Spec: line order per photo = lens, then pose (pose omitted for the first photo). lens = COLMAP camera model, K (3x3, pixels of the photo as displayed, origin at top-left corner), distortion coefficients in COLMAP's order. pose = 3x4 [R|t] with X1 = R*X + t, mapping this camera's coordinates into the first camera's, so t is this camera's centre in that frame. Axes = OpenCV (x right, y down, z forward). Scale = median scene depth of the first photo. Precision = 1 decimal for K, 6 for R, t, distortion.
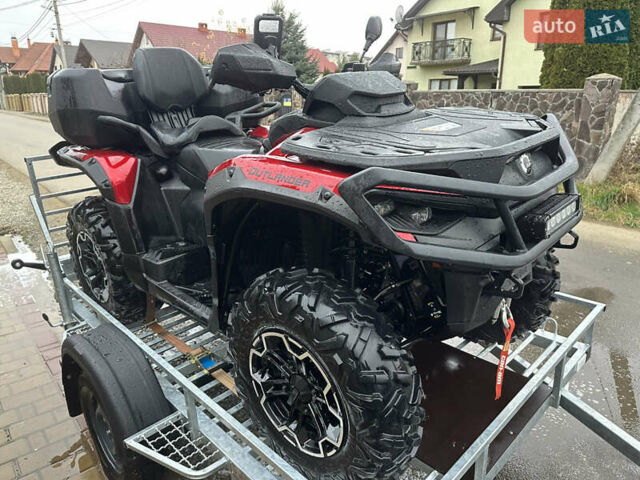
lens RADIAL K [[451.7, 0, 324.8], [0, 451.7, 238.5], [0, 0, 1]] dist [0.075733, -0.116733]
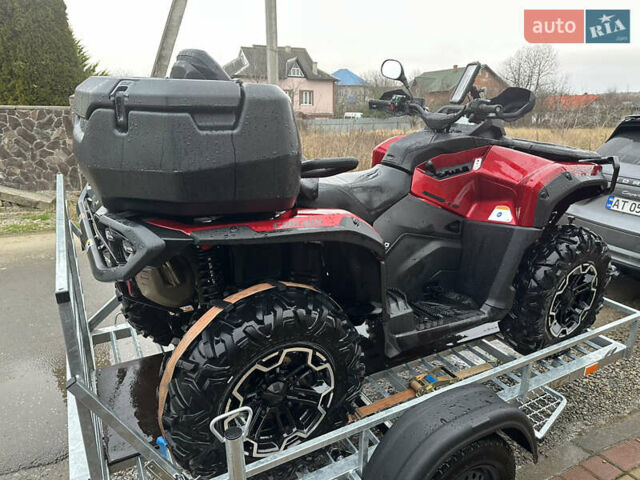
lens RADIAL K [[454.4, 0, 320.0], [0, 454.4, 240.0], [0, 0, 1]] dist [0.012195, -0.001316]
pose [[0.262085, -0.258165, 0.929872, -0.156486], [0.281369, 0.942131, 0.182265, -0.037526], [-0.923116, 0.213868, 0.319558, 0.110402]]
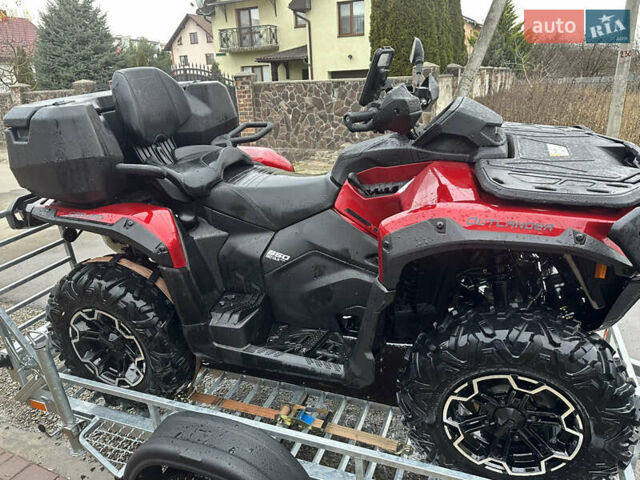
lens RADIAL K [[451.7, 0, 324.8], [0, 451.7, 238.5], [0, 0, 1]] dist [0.075733, -0.116733]
pose [[0.909615, -0.173204, 0.377626, -0.066322], [0.161391, 0.984879, 0.062977, -0.018120], [-0.382824, 0.003661, 0.923814, 0.017929]]
